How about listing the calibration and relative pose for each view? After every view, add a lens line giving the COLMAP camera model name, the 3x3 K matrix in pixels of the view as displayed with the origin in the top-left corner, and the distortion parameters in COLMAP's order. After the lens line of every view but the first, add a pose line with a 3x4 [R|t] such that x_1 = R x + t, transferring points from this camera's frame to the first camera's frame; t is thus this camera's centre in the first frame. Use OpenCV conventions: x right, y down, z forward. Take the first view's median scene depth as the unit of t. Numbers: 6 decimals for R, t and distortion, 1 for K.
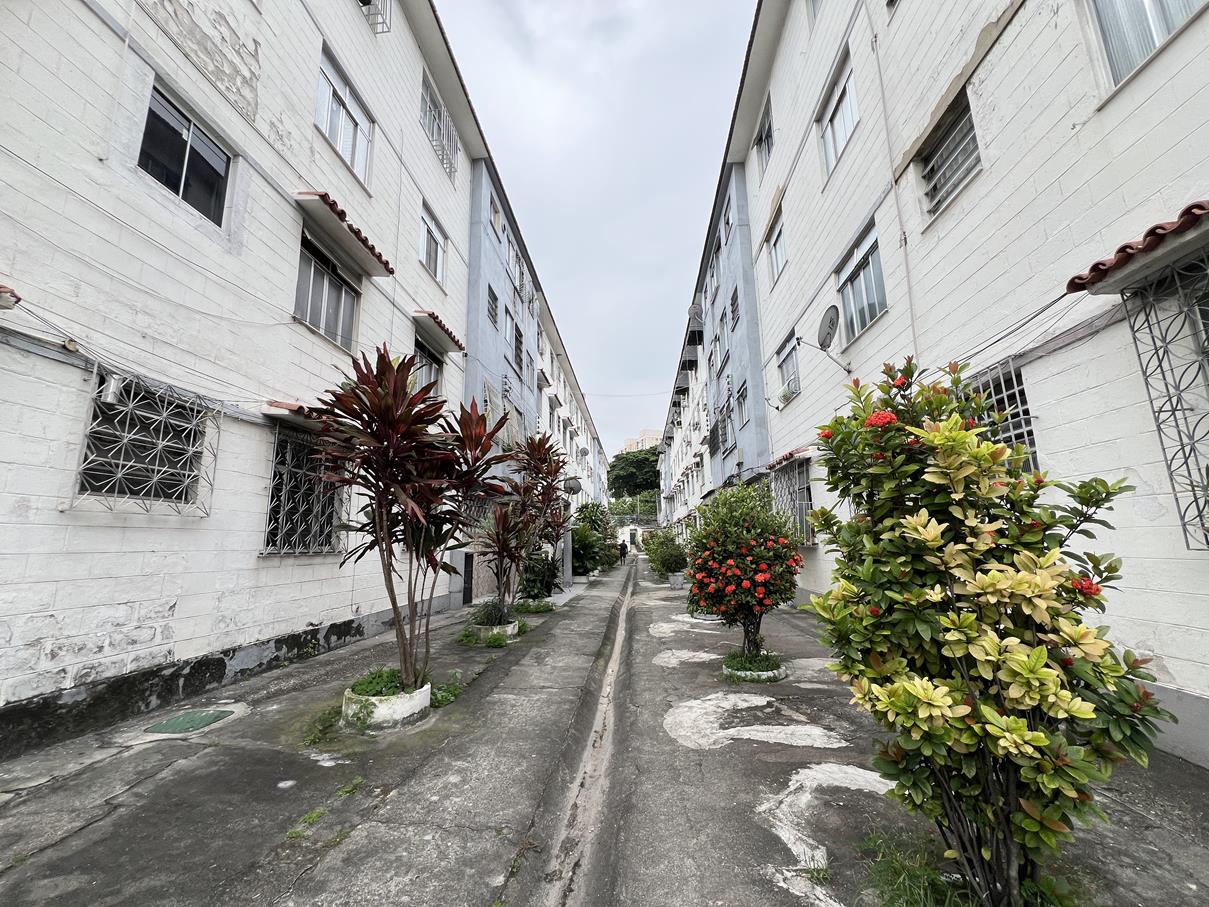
lens RADIAL K [[483.4, 0, 602.6], [0, 483.4, 449.8], [0, 0, 1]] dist [0.000636, -0.000155]
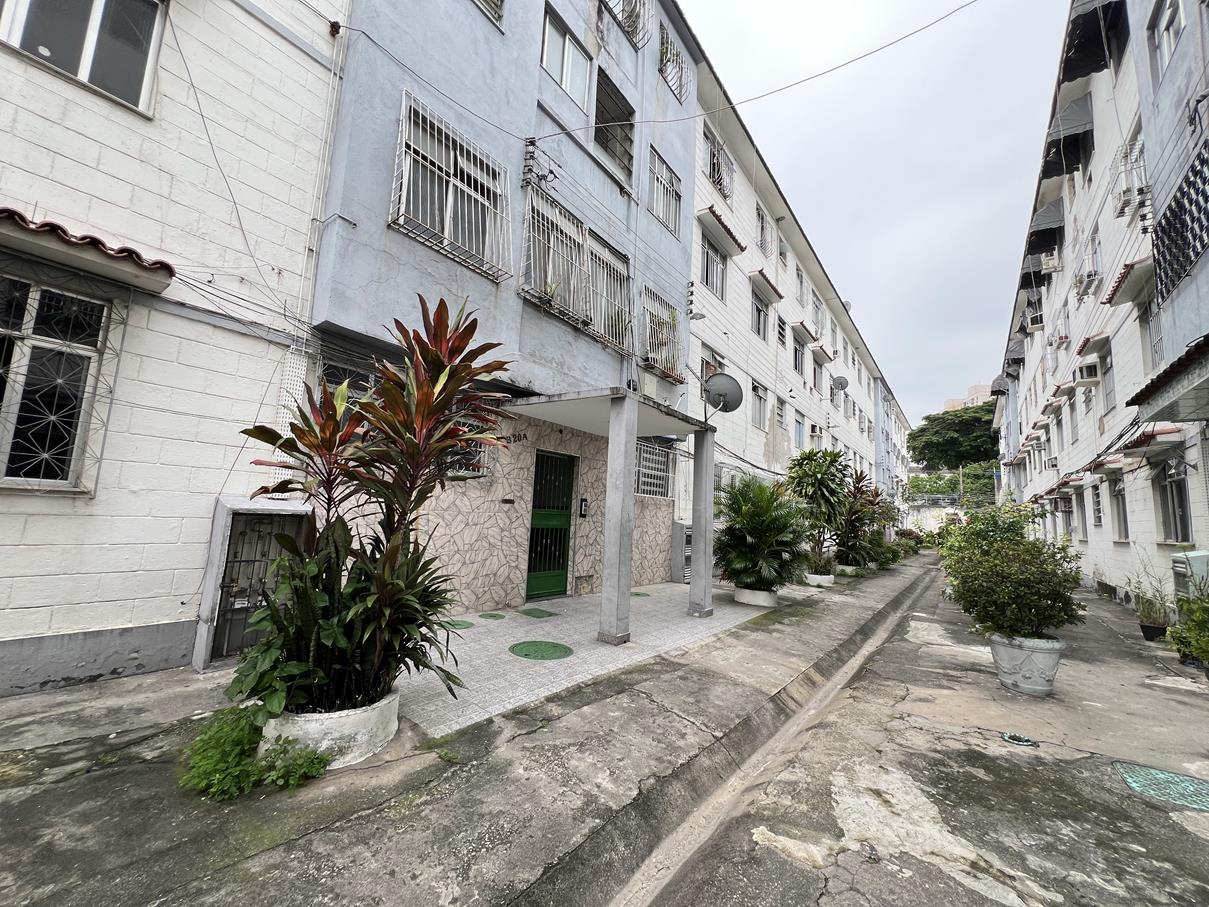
lens RADIAL K [[483.4, 0, 598.6], [0, 483.4, 460.3], [0, 0, 1]] dist [0.000636, -0.000155]
pose [[0.836802, -0.003042, -0.547497, 0.033586], [0.041739, 0.997429, 0.058253, 0.041055], [0.545912, -0.071599, 0.834778, 0.213179]]
